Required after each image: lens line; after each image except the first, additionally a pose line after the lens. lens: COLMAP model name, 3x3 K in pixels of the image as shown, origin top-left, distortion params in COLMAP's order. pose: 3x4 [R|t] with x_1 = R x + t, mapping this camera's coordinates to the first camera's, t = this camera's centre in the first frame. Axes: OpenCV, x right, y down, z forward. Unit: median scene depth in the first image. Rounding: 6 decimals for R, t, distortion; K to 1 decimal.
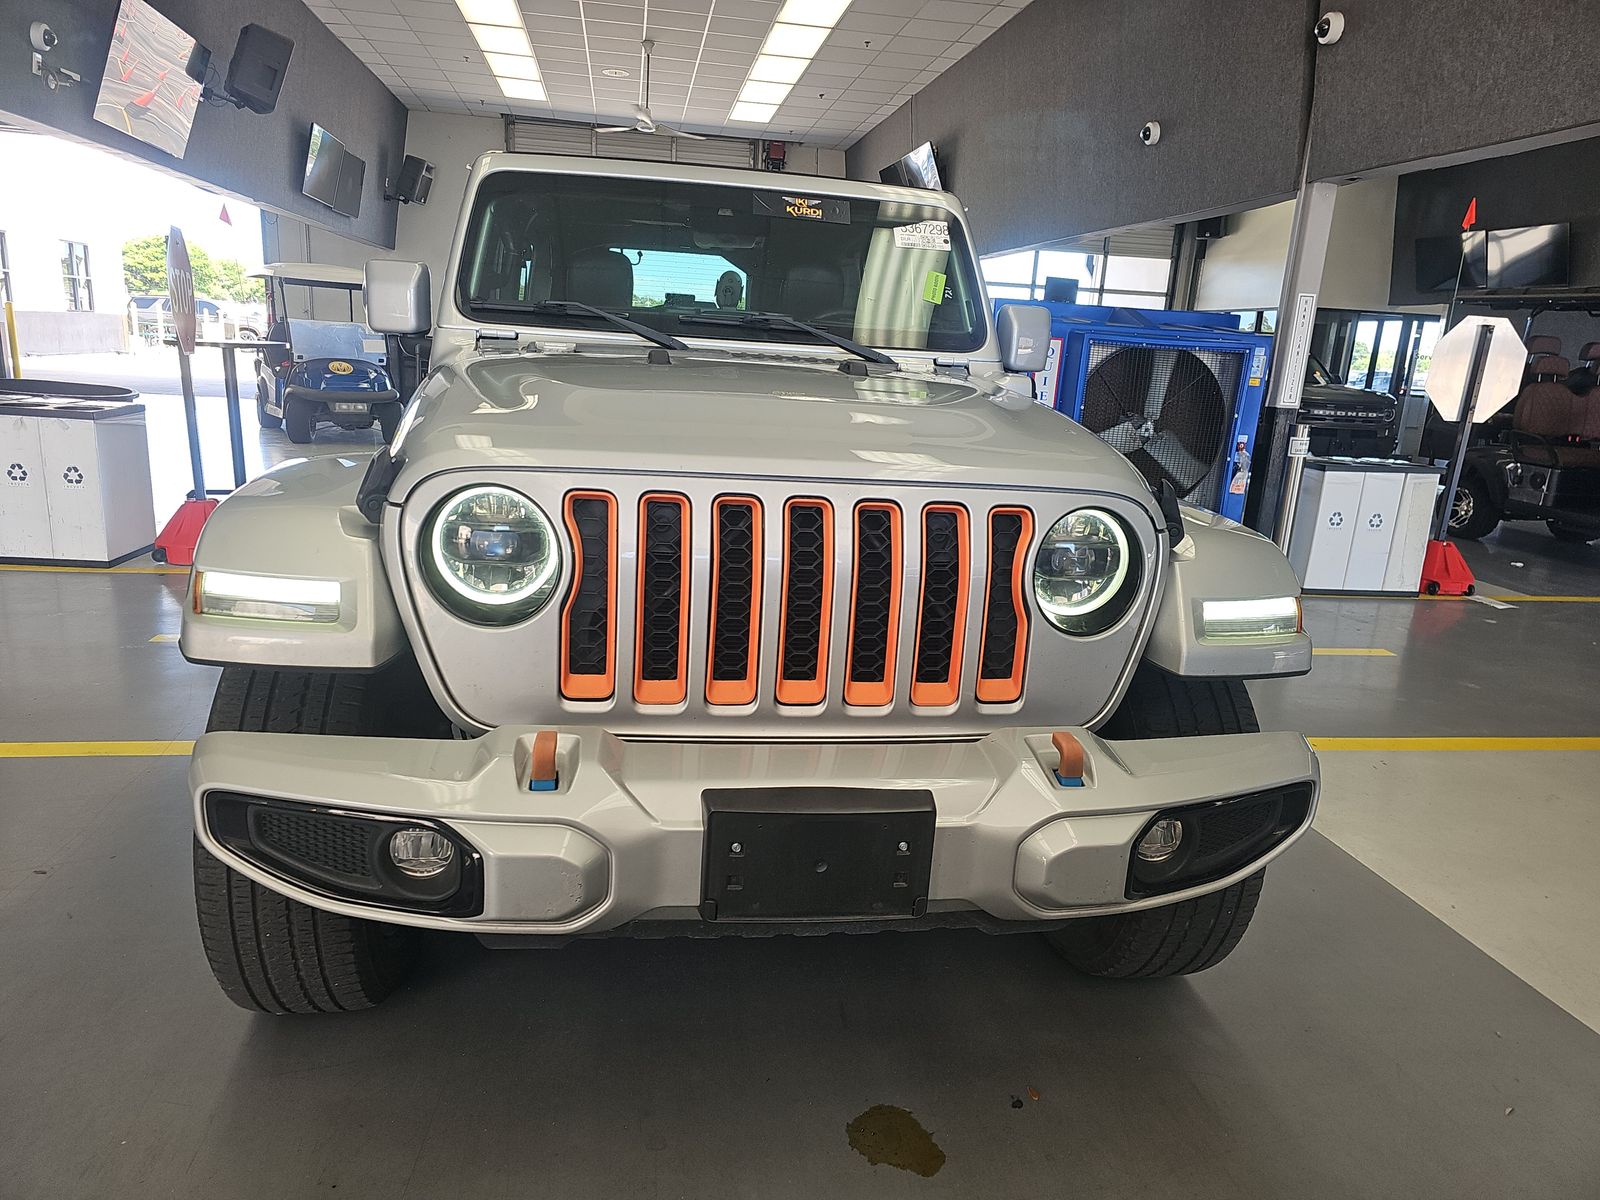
lens RADIAL K [[1058.6, 0, 796.0], [0, 1058.6, 611.1], [0, 0, 1]] dist [0.033912, -0.020320]
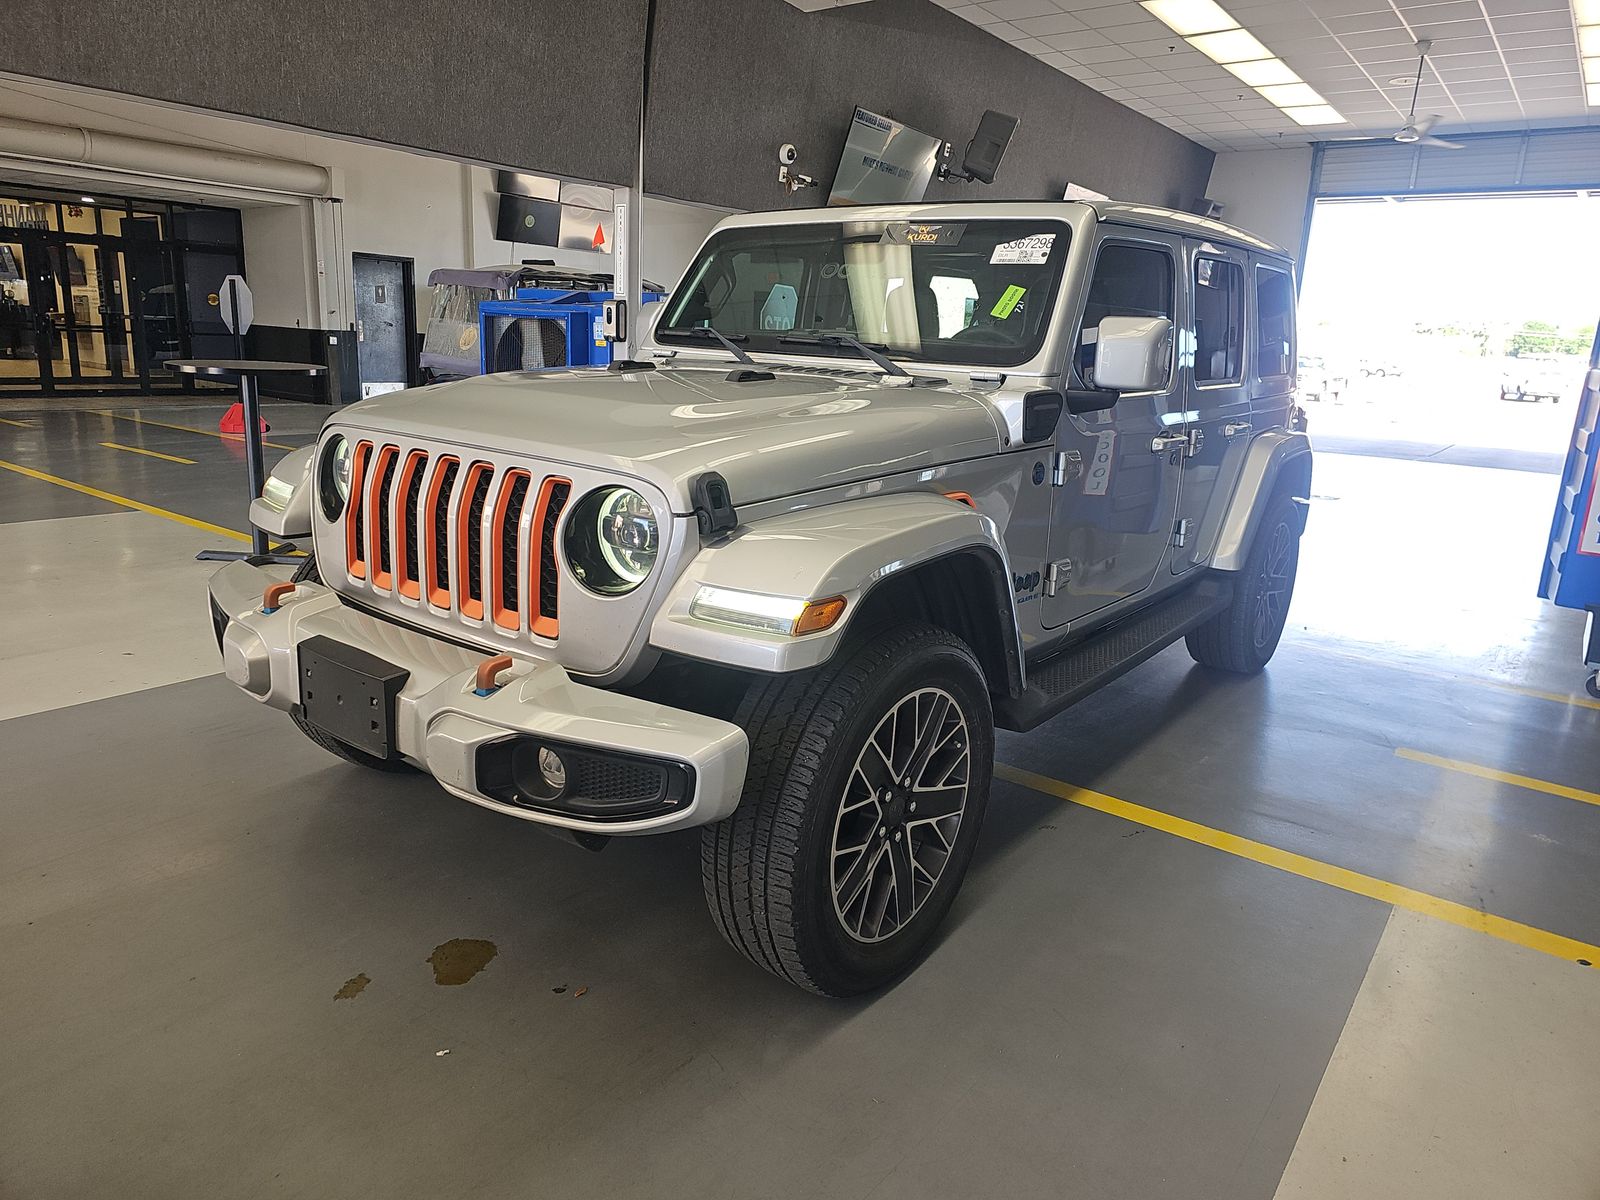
lens RADIAL K [[1058.6, 0, 804.6], [0, 1058.6, 593.6], [0, 0, 1]] dist [0.033912, -0.020320]
pose [[0.694026, 0.147824, -0.704610, 0.389441], [-0.182903, 0.982786, 0.026028, -0.015595], [0.696329, 0.110811, 0.709117, 0.104885]]
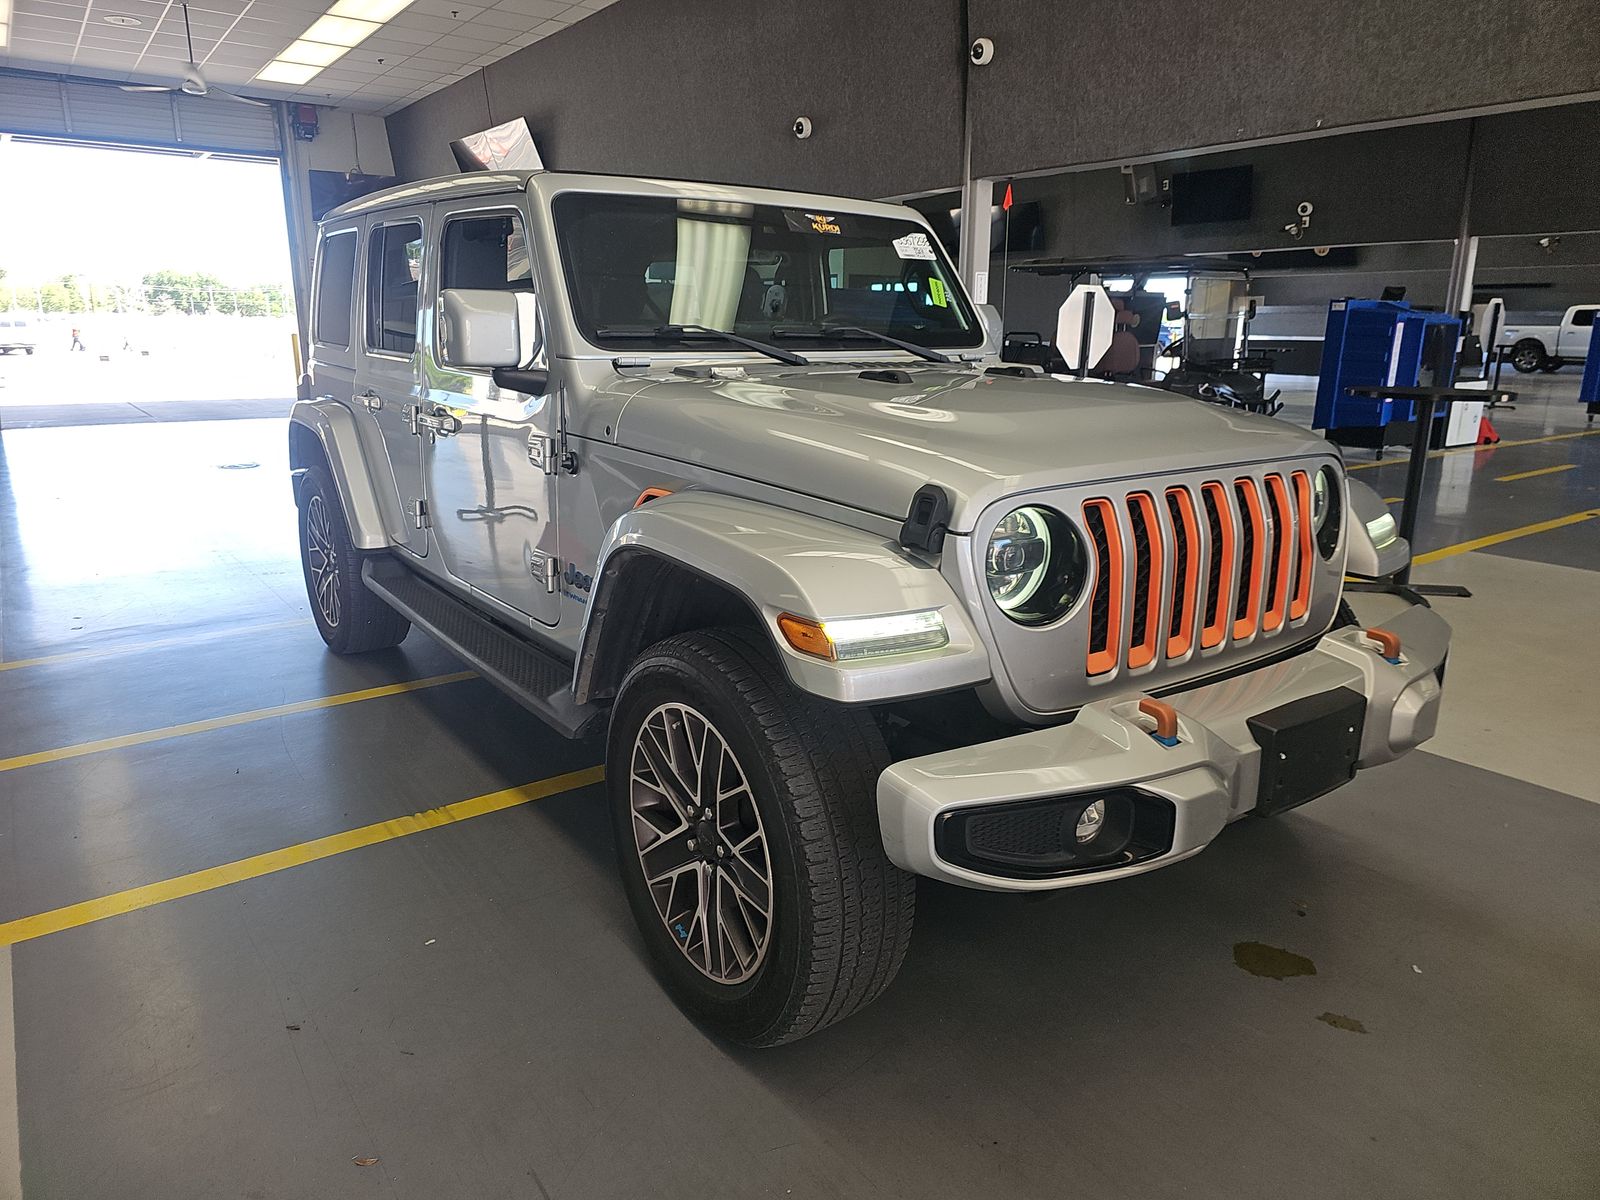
lens RADIAL K [[1058.6, 0, 797.6], [0, 1058.6, 592.0], [0, 0, 1]] dist [0.033912, -0.020320]
pose [[0.890036, -0.159145, 0.427210, -0.289171], [0.152913, 0.987019, 0.049111, -0.034196], [-0.429480, 0.021615, 0.902818, 0.018737]]
